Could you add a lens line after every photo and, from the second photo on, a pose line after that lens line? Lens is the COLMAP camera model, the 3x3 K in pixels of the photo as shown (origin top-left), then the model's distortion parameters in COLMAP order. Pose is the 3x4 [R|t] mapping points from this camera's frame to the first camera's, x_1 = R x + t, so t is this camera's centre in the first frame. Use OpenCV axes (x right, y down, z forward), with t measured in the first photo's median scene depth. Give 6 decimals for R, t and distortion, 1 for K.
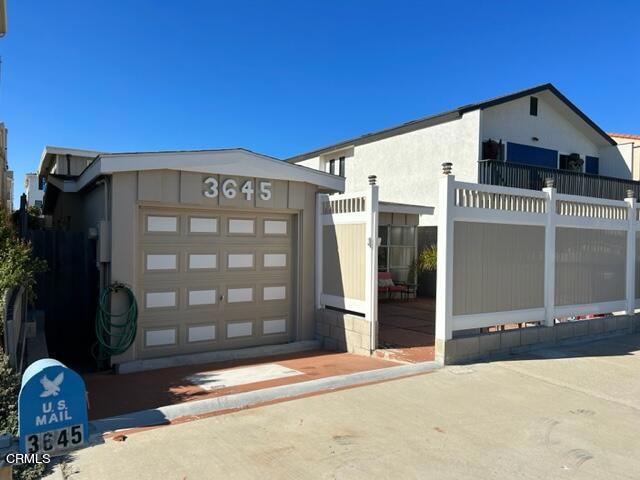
lens RADIAL K [[486.6, 0, 320.3], [0, 486.6, 244.5], [0, 0, 1]] dist [0.071907, -0.062721]
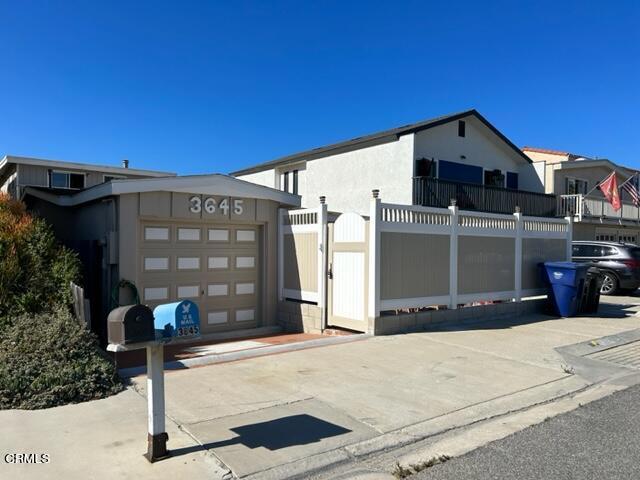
lens RADIAL K [[486.6, 0, 320.3], [0, 486.6, 244.5], [0, 0, 1]] dist [0.071907, -0.062721]
pose [[0.995049, -0.004176, 0.099300, -0.027403], [0.005306, 0.999924, -0.011116, 0.002189], [-0.099246, 0.011587, 0.994995, -0.277774]]
